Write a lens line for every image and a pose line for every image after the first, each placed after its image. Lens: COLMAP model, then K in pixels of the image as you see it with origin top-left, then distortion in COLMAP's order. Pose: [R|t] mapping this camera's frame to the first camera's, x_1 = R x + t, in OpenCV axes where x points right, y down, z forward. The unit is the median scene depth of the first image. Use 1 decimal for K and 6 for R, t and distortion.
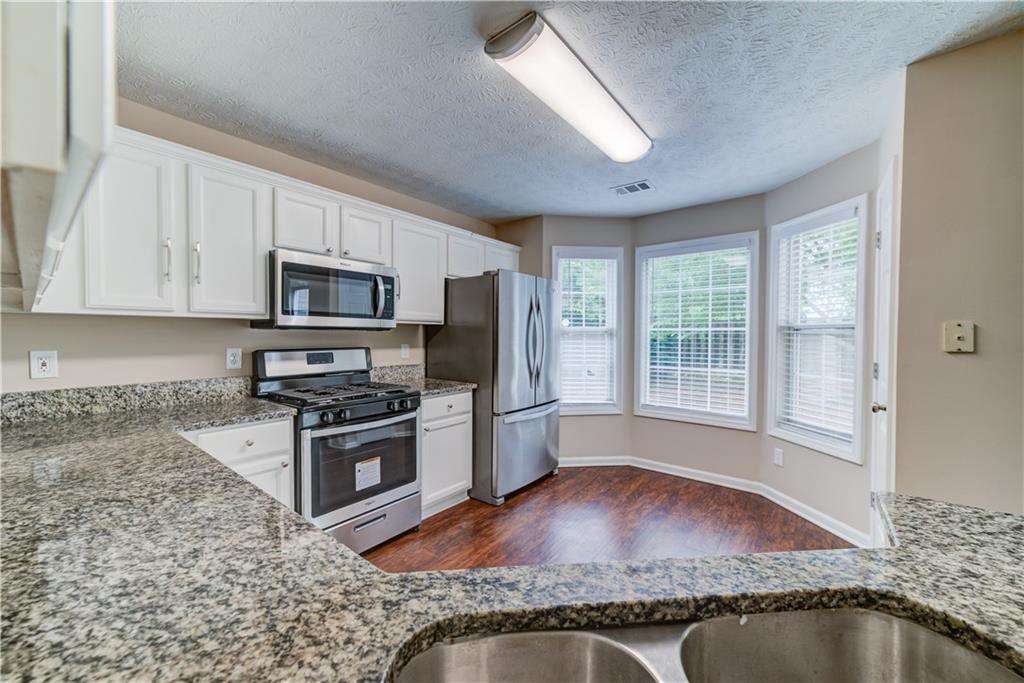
lens RADIAL K [[386.9, 0, 511.7], [0, 386.9, 343.4], [0, 0, 1]] dist [-0.001322, 0.002593]
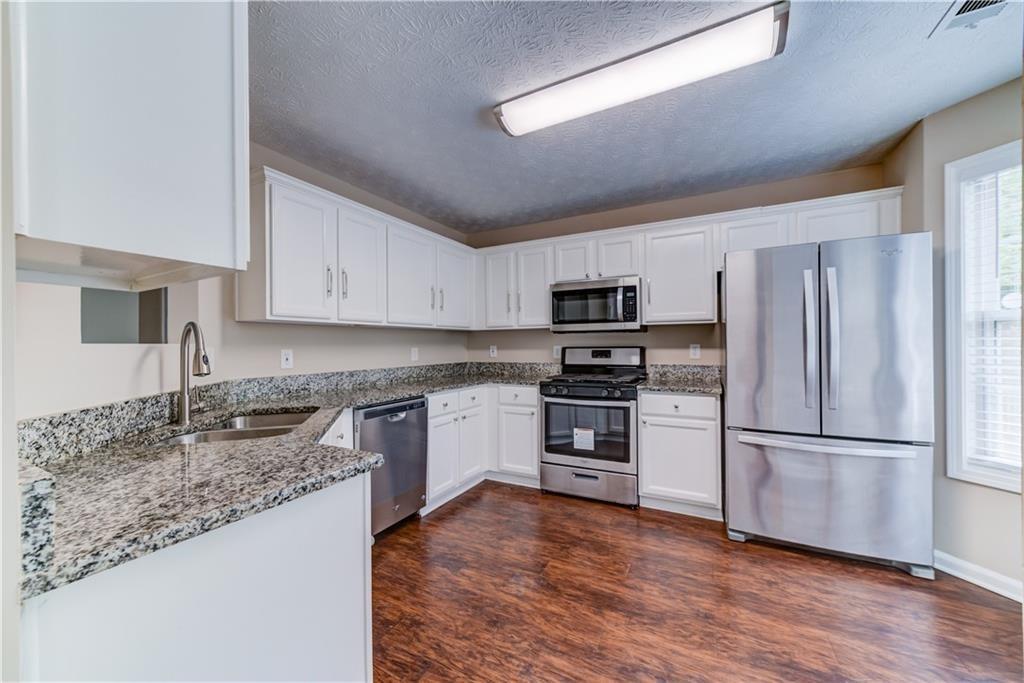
lens RADIAL K [[386.9, 0, 497.6], [0, 386.9, 347.3], [0, 0, 1]] dist [-0.001322, 0.002593]
pose [[0.166786, 0.000516, -0.985993, 0.803829], [-0.012064, 0.999926, -0.001518, 0.021471], [0.985919, 0.012148, 0.166780, 0.427811]]
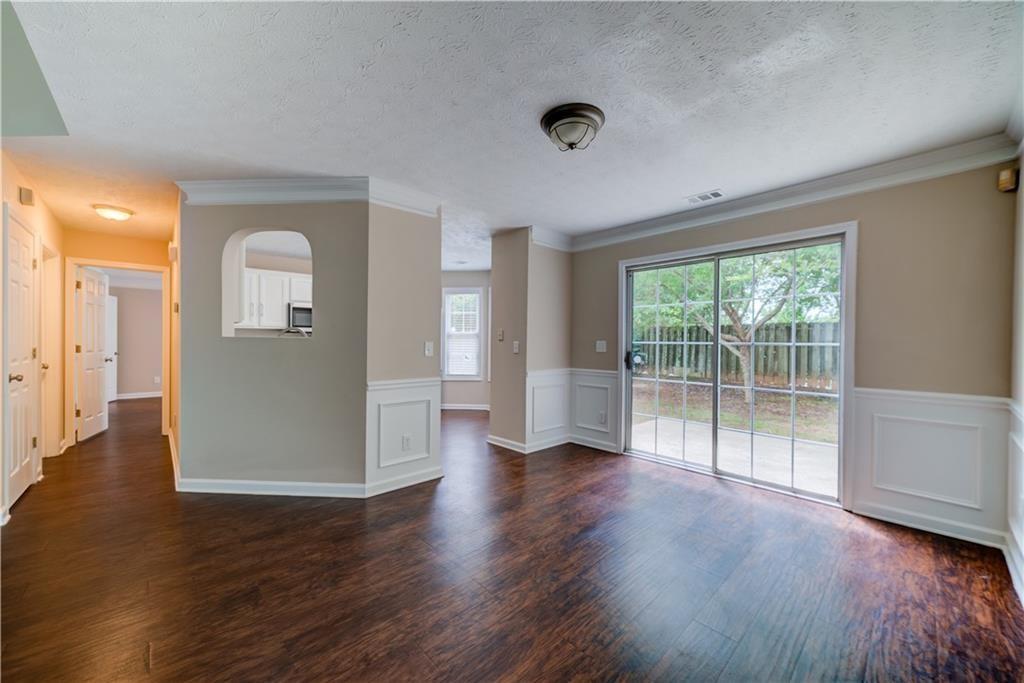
lens RADIAL K [[386.9, 0, 505.5], [0, 386.9, 343.5], [0, 0, 1]] dist [-0.001322, 0.002593]
pose [[0.985894, 0.002738, -0.167347, 1.075806], [-0.005083, 0.999895, -0.013589, 0.055440], [0.167292, 0.014248, 0.985804, -1.130164]]
